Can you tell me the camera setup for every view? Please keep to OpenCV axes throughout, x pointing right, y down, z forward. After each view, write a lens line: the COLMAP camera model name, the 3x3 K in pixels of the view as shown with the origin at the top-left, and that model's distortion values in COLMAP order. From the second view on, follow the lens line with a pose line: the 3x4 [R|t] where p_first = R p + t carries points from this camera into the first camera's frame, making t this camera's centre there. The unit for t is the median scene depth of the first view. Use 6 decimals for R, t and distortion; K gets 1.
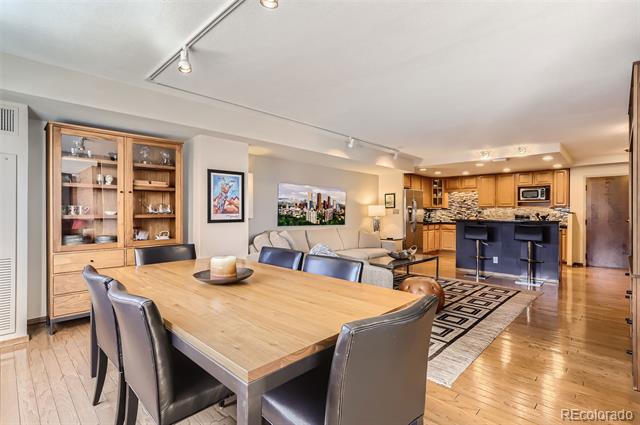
lens RADIAL K [[310.4, 0, 318.7], [0, 310.4, 215.2], [0, 0, 1]] dist [-0.027656, 0.016602]
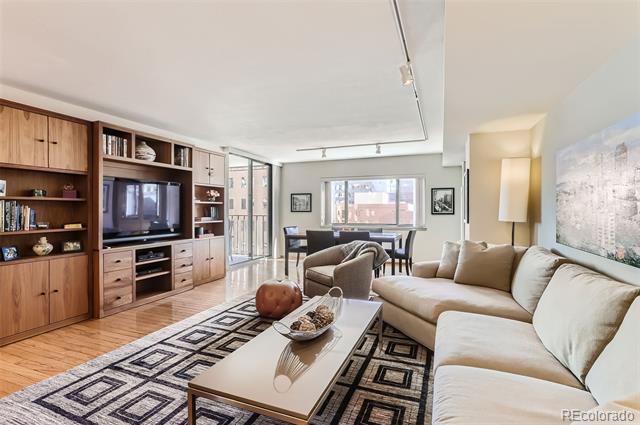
lens RADIAL K [[310.4, 0, 317.0], [0, 310.4, 209.0], [0, 0, 1]] dist [-0.027656, 0.016602]
pose [[-0.928023, -0.005868, -0.372477, 0.299316], [-0.009345, 0.999928, 0.007530, -0.013397], [0.372406, 0.010469, -0.928011, 0.996525]]
